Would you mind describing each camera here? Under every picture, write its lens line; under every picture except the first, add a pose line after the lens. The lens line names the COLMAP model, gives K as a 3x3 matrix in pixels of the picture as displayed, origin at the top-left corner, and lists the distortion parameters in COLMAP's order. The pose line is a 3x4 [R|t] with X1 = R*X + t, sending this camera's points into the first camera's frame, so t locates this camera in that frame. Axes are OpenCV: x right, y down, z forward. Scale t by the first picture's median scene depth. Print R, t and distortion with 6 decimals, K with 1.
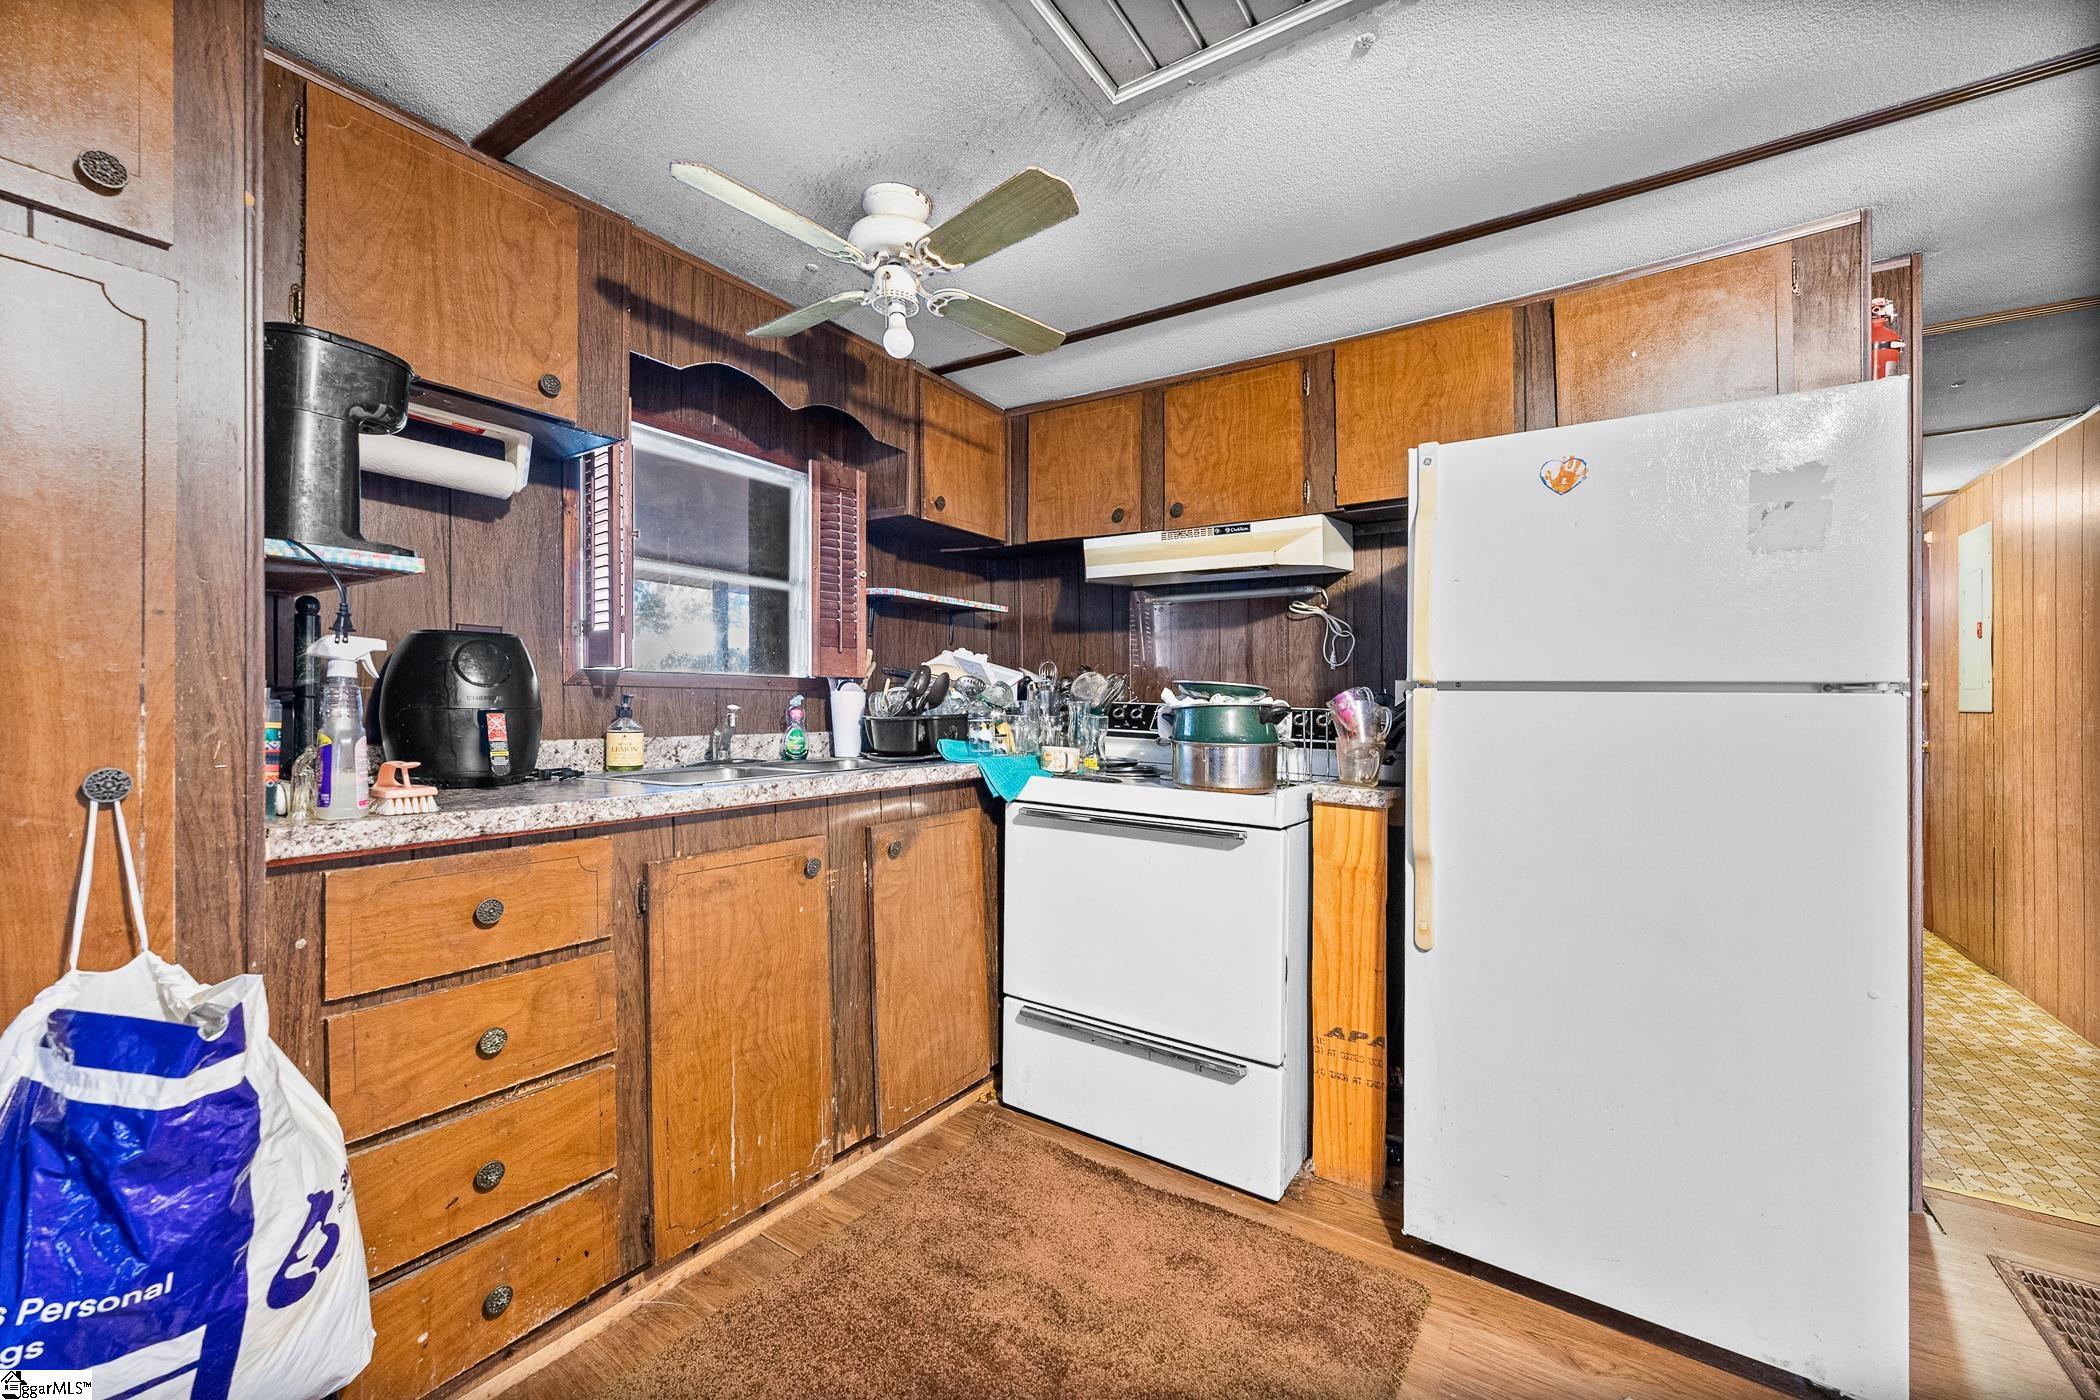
lens RADIAL K [[829.4, 0, 1041.3], [0, 829.4, 703.1], [0, 0, 1]] dist [-0.001600, -0.000271]
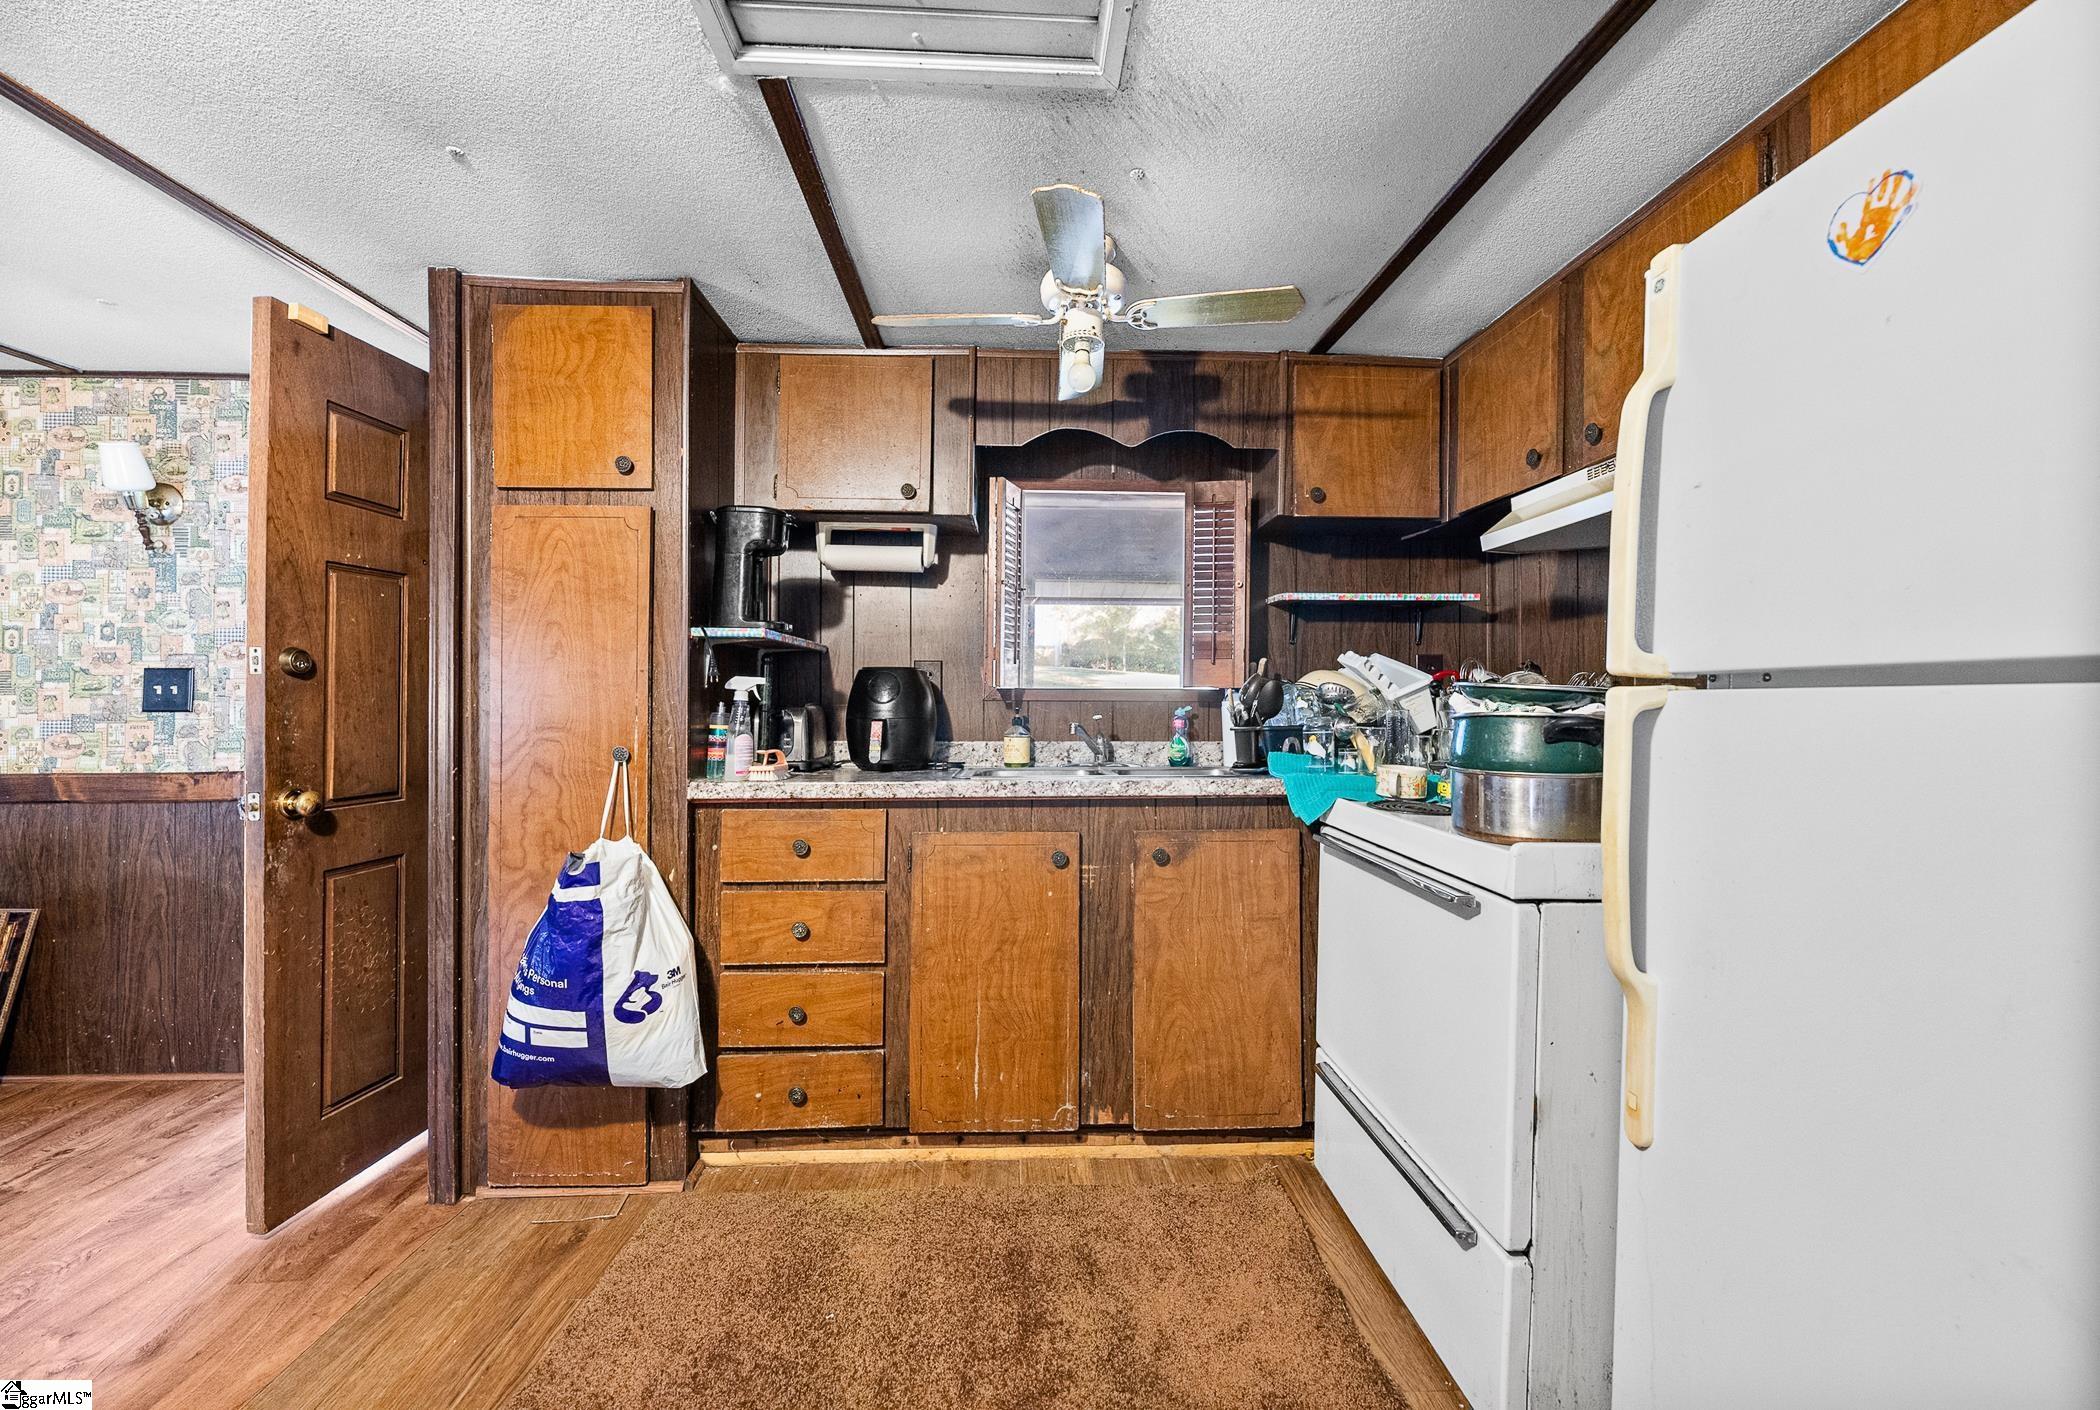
lens RADIAL K [[829.4, 0, 1047.7], [0, 829.4, 706.5], [0, 0, 1]] dist [-0.001600, -0.000271]
pose [[0.596986, -0.008146, -0.802210, 0.589928], [0.003311, 0.999965, -0.007689, -0.001482], [0.802245, 0.001934, 0.596992, 0.291513]]
